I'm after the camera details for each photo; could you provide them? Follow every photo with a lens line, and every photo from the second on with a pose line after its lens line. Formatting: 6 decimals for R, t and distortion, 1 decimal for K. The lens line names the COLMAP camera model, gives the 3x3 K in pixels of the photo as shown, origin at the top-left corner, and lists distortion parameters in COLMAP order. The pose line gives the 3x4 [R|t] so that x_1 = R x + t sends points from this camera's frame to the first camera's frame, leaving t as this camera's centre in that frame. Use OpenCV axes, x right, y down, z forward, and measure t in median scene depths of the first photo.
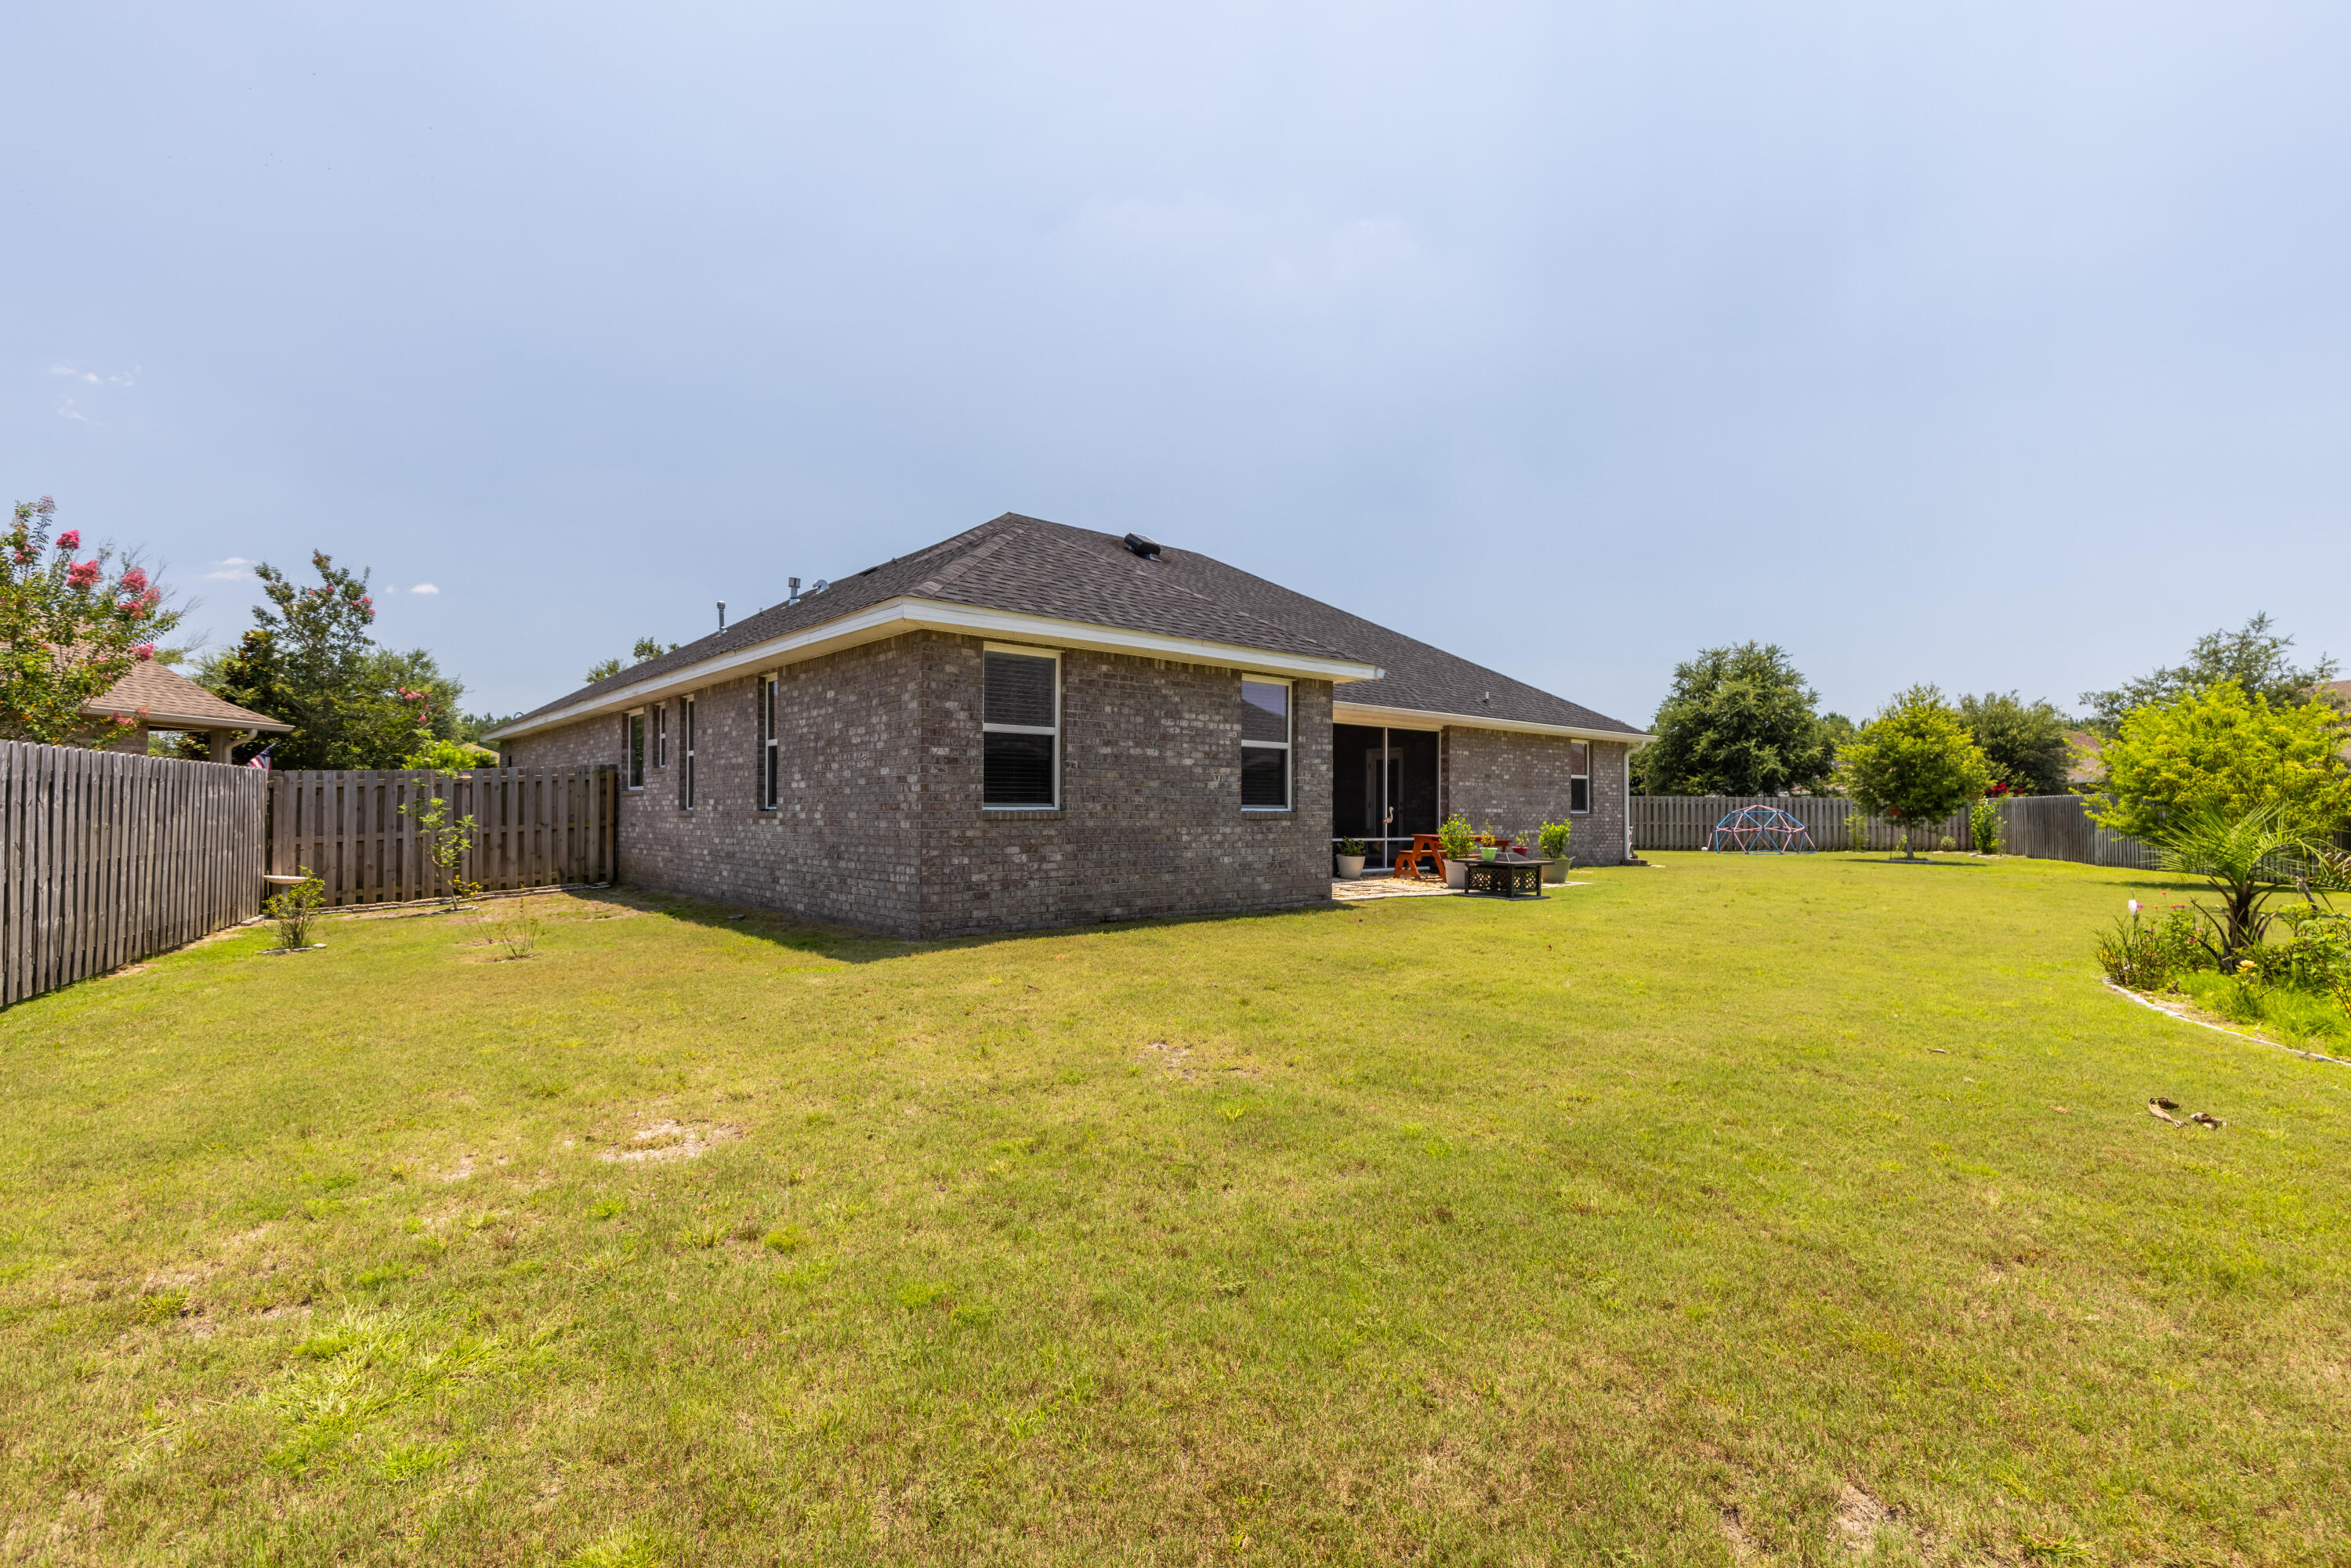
lens RADIAL K [[1075.9, 0, 1179.5], [0, 1075.9, 779.8], [0, 0, 1]] dist [0.012823, -0.000016]
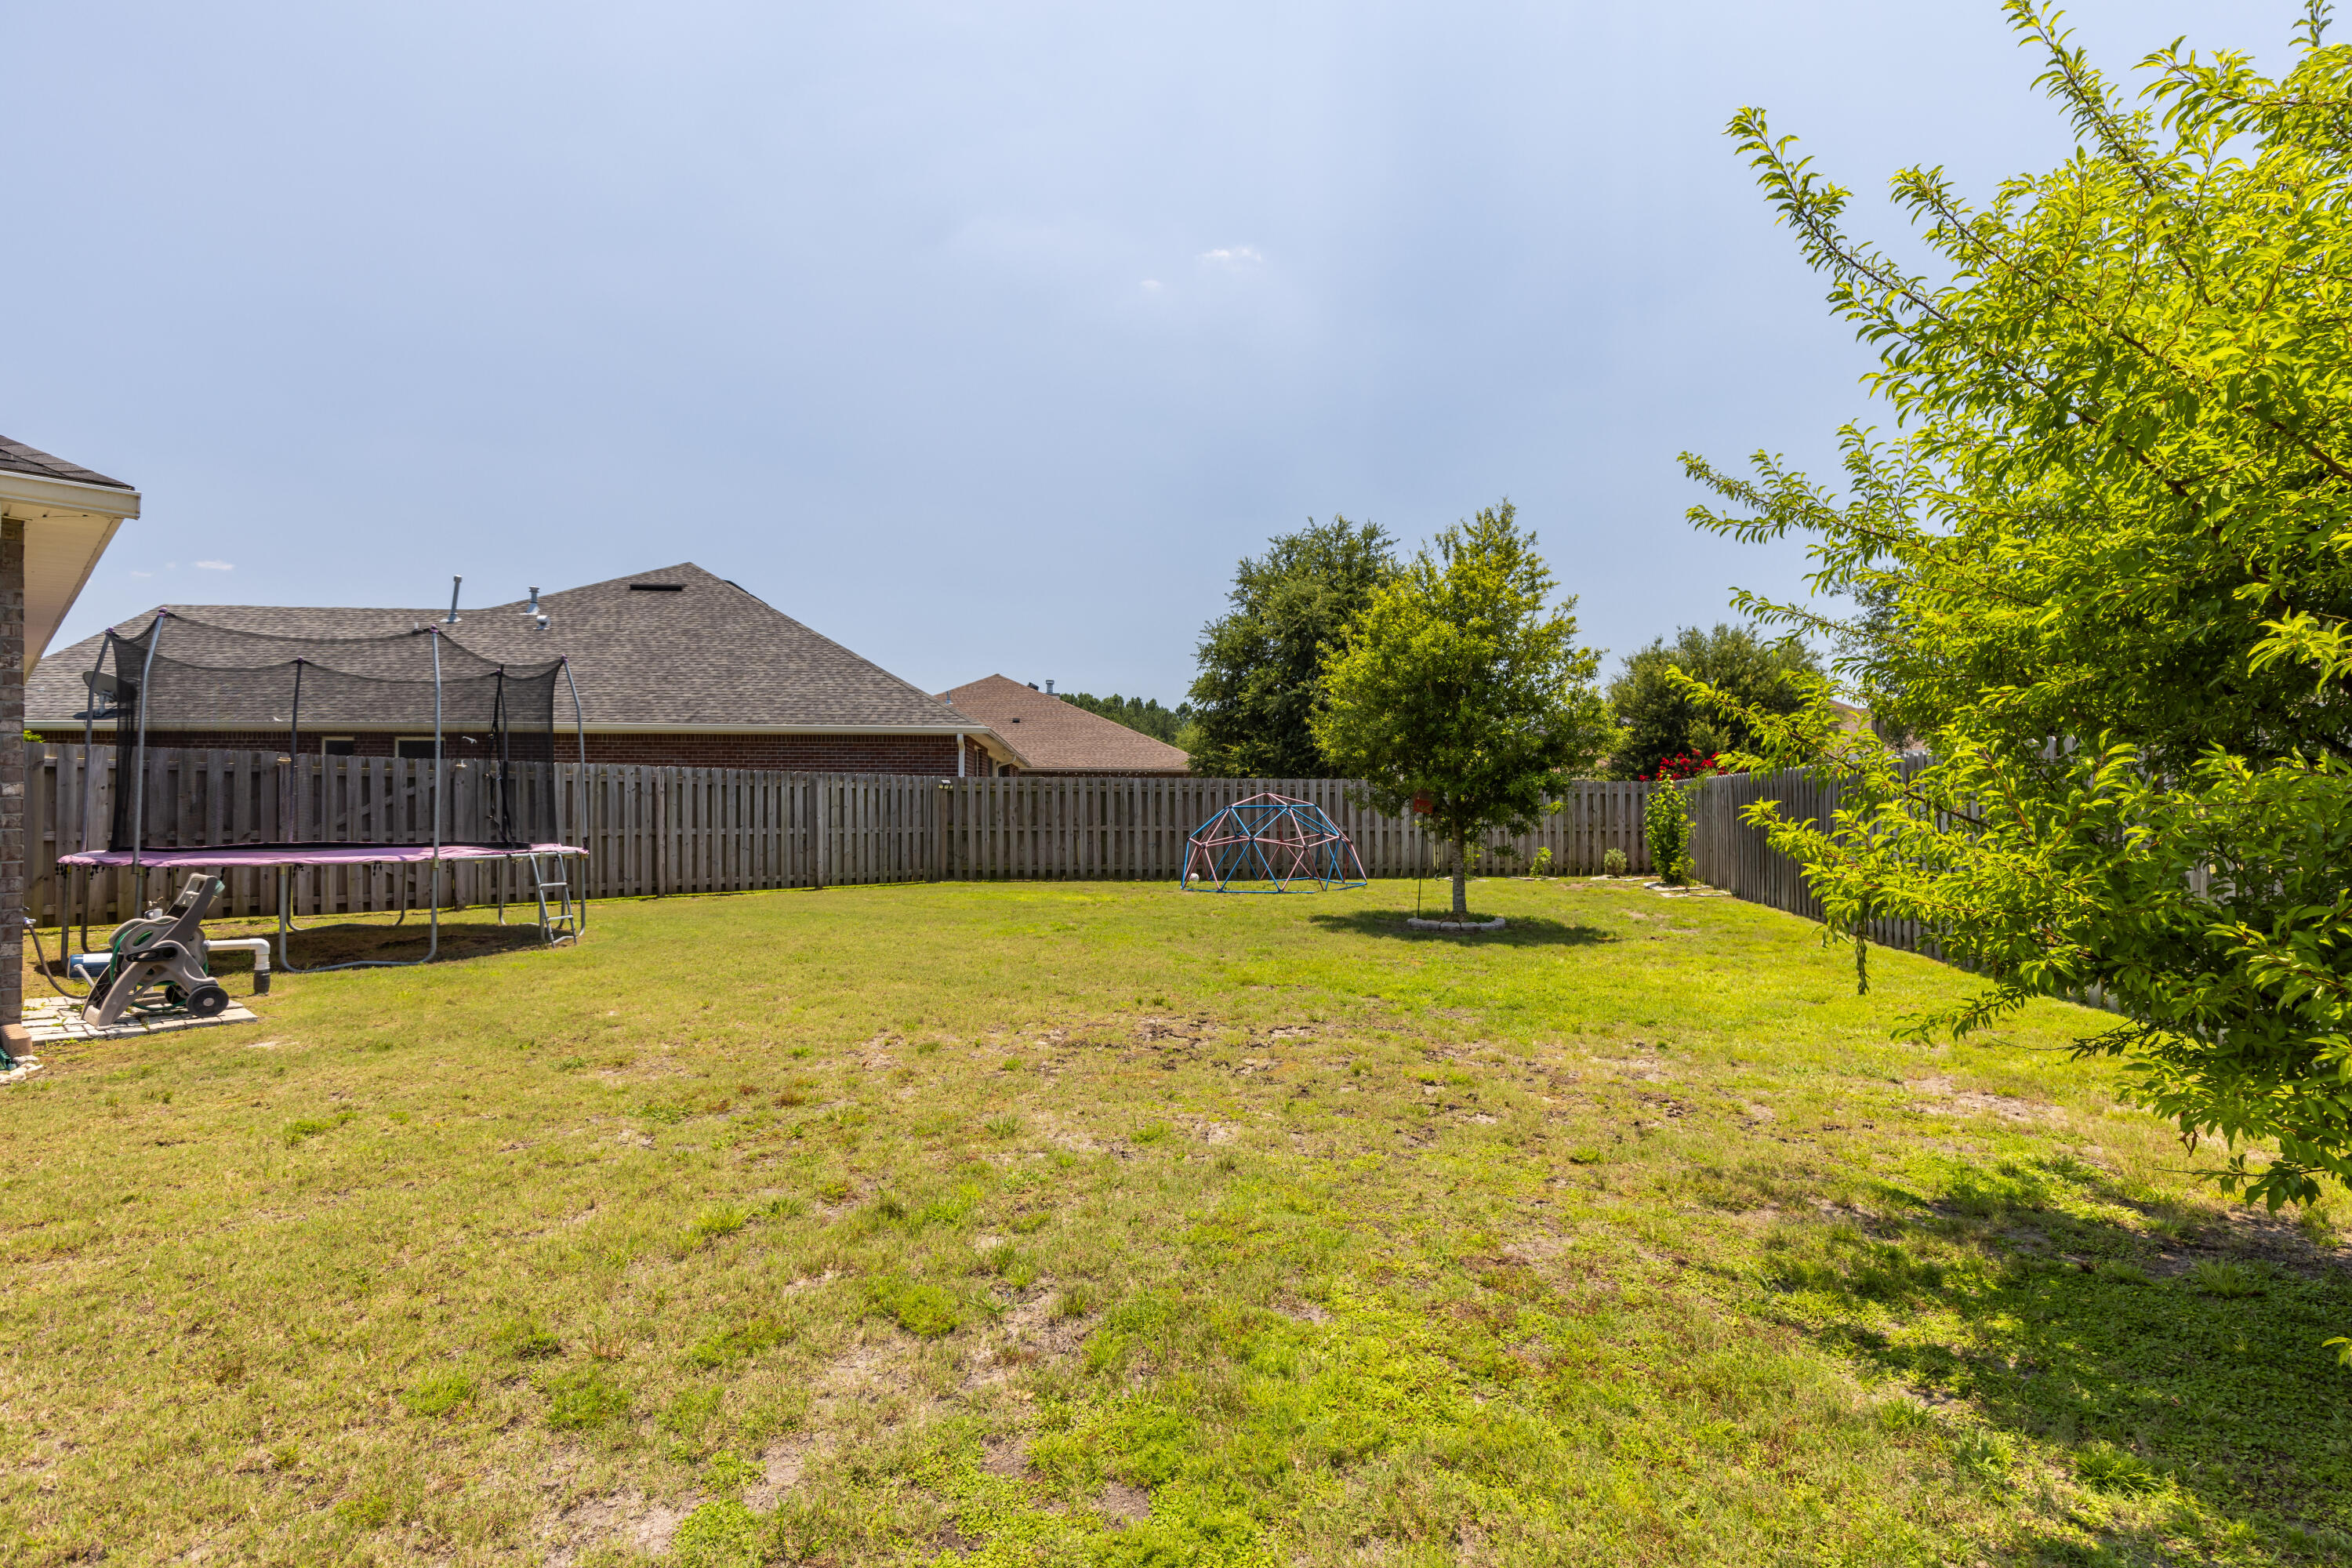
lens RADIAL K [[1076.4, 0, 1170.4], [0, 1076.4, 784.5], [0, 0, 1]] dist [0.012823, -0.000016]
pose [[0.991541, -0.004146, 0.129729, 0.379001], [0.002568, 0.999921, 0.012328, 0.011624], [-0.129770, -0.011891, 0.991473, 0.445235]]
